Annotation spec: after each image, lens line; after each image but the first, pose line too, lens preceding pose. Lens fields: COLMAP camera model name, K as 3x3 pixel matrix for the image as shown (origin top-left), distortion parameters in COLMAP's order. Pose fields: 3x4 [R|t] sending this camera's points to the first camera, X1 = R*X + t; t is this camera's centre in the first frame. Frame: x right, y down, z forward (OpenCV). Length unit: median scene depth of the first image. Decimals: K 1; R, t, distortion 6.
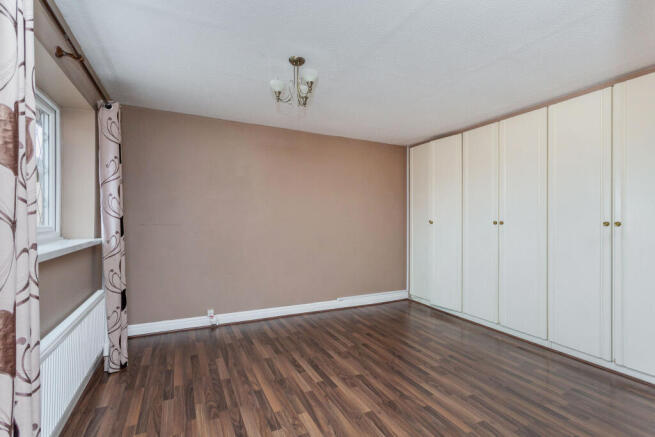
lens RADIAL K [[307.7, 0, 332.5], [0, 307.7, 210.2], [0, 0, 1]] dist [-0.000258, 0.000169]
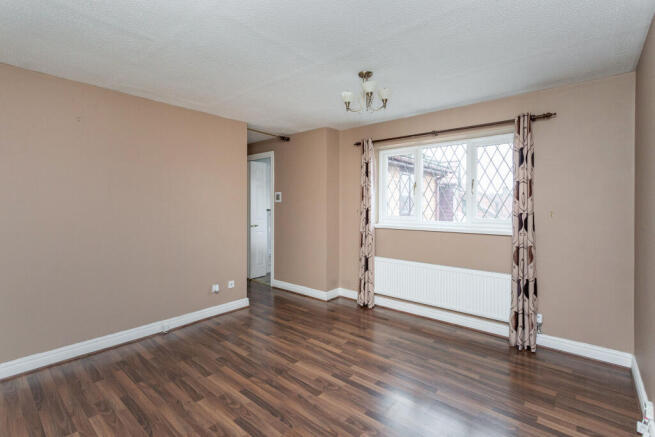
lens RADIAL K [[307.7, 0, 332.5], [0, 307.7, 210.2], [0, 0, 1]] dist [-0.000258, 0.000169]
pose [[-0.917334, -0.000096, -0.398118, 0.446910], [0.006504, 0.999863, -0.015228, 0.022961], [0.398065, -0.016558, -0.917208, 2.044292]]
